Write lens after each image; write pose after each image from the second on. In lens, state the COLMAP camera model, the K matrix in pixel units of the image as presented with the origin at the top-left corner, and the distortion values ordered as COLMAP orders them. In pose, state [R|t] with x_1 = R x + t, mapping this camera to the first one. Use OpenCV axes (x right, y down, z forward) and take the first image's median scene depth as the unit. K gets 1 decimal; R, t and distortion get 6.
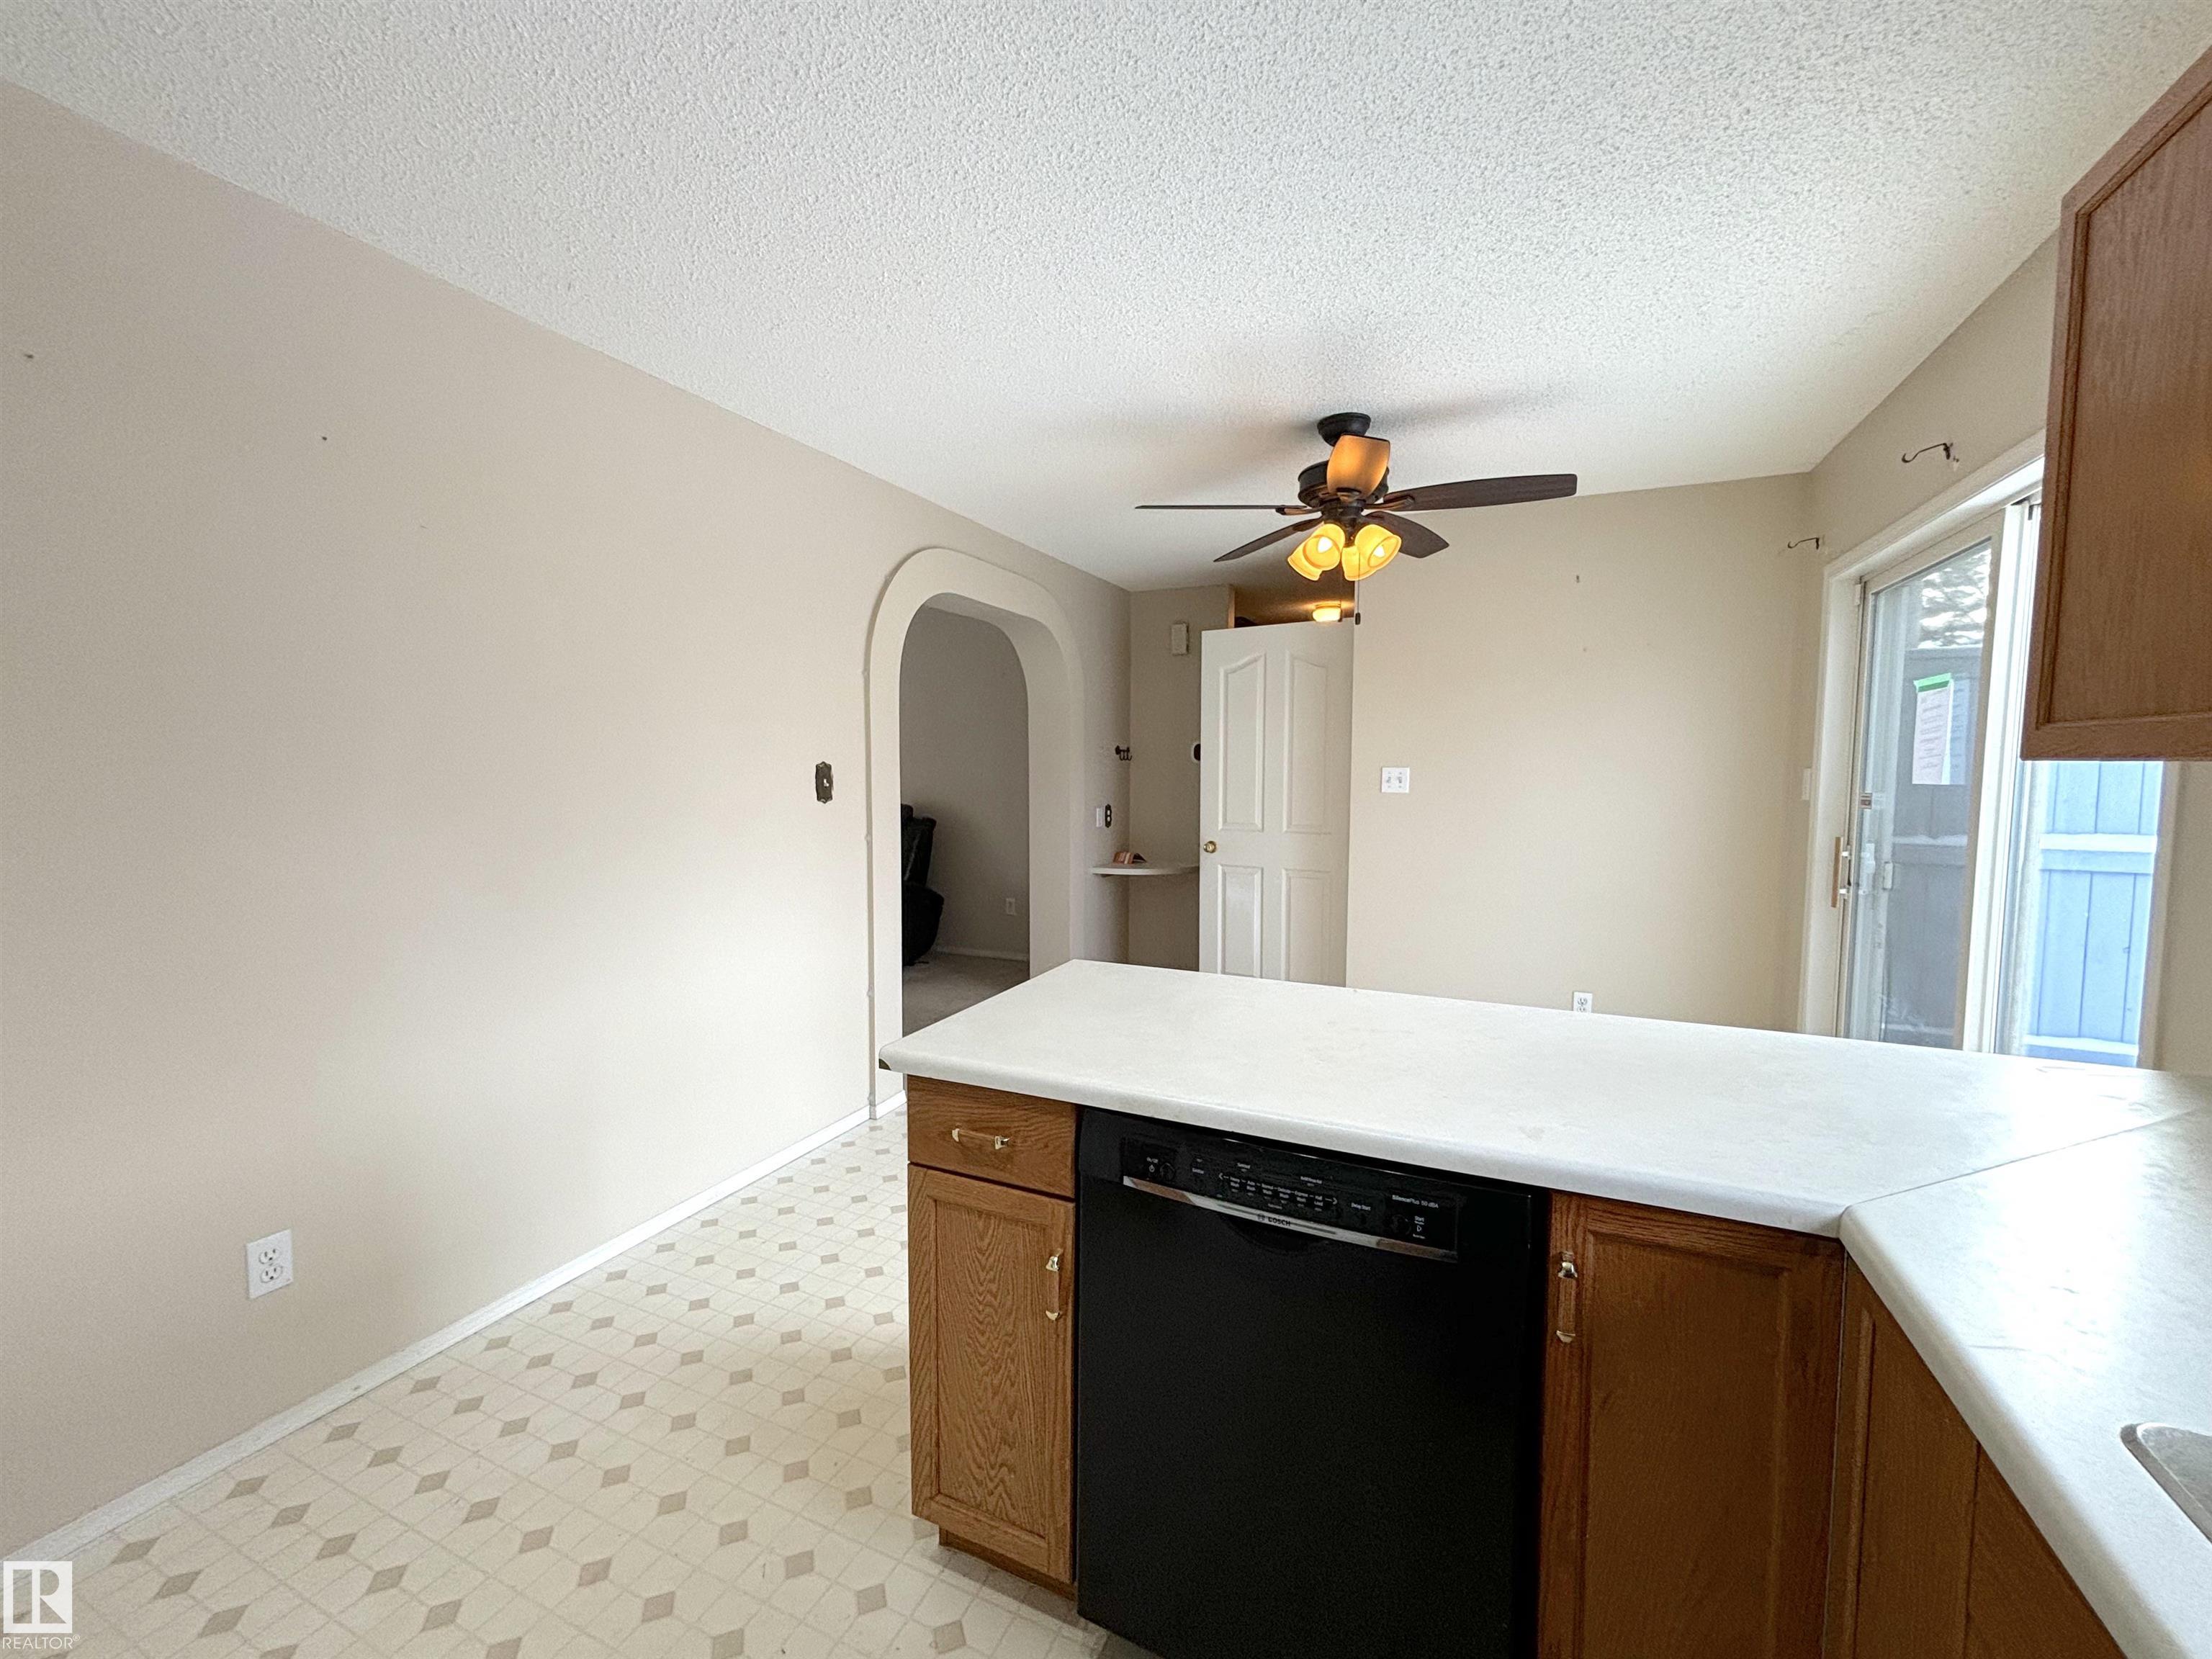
lens RADIAL K [[889.6, 0, 1123.5], [0, 889.6, 817.7], [0, 0, 1]] dist [-0.002816, 0.001914]
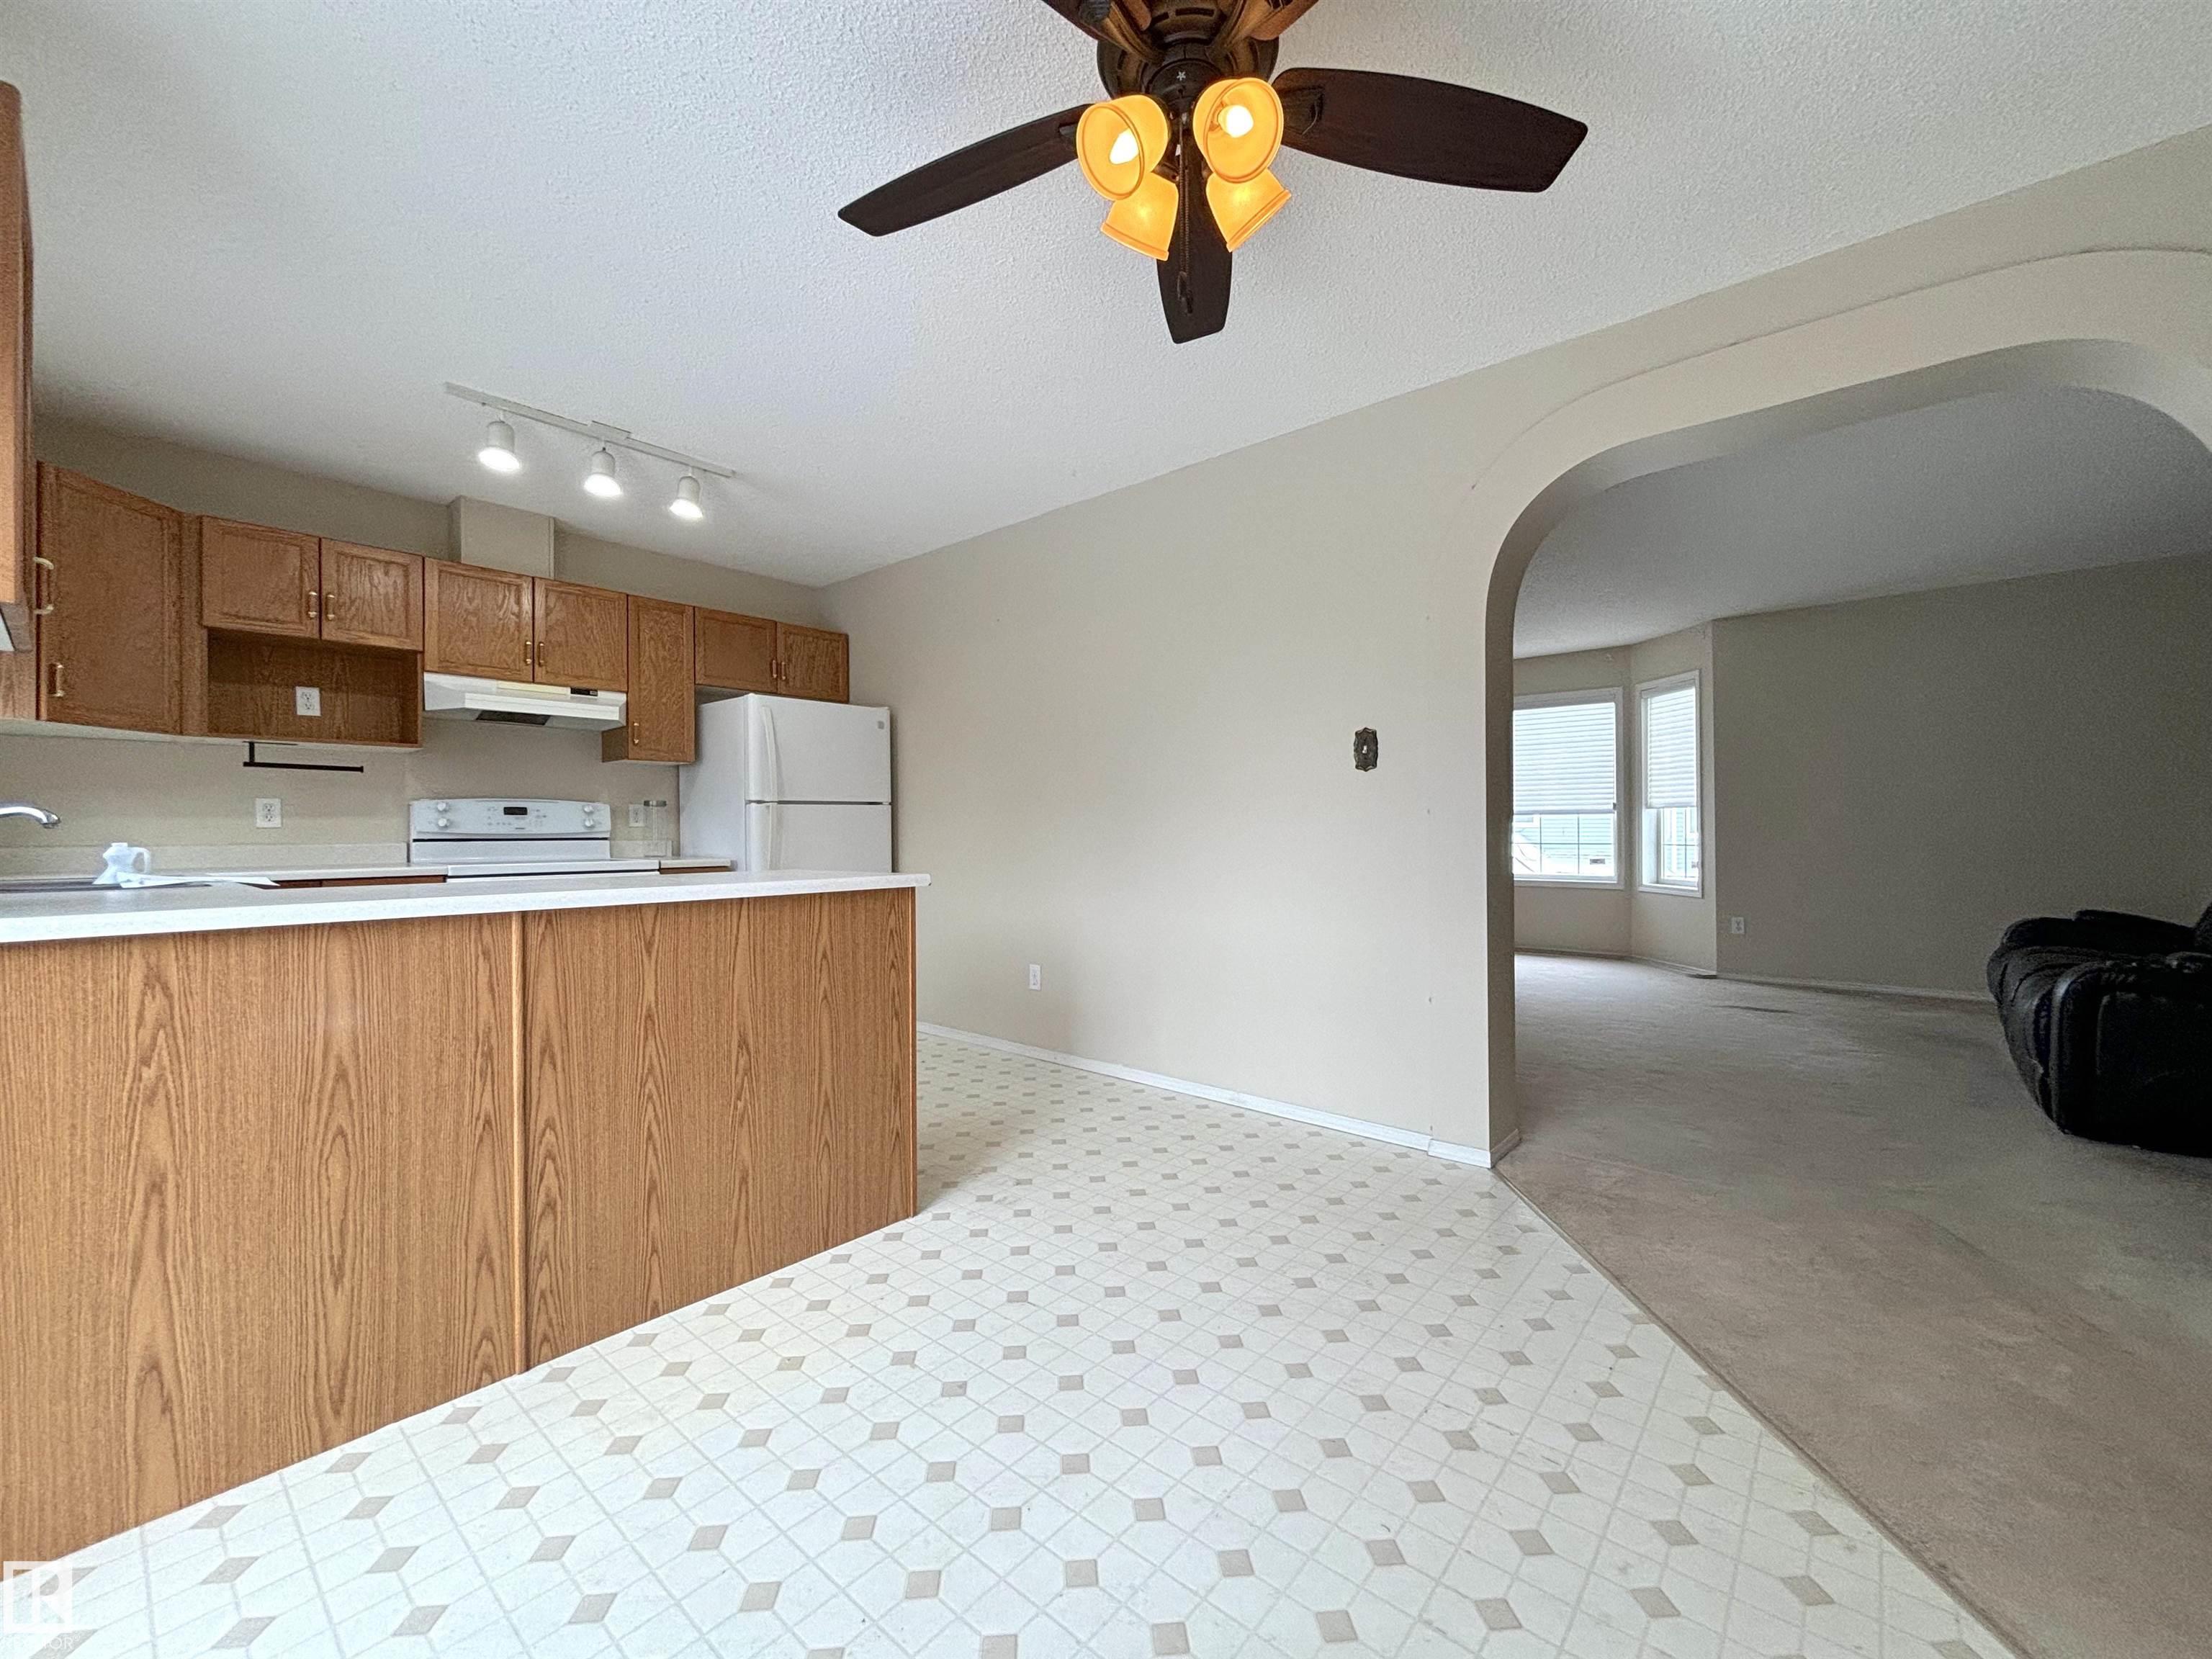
lens RADIAL K [[889.6, 0, 1102.6], [0, 889.6, 827.6], [0, 0, 1]] dist [-0.002816, 0.001914]
pose [[-0.297958, -0.003569, -0.954572, 0.643259], [-0.050237, 0.998666, 0.011947, 0.045875], [0.953256, 0.051515, -0.297740, 1.011863]]
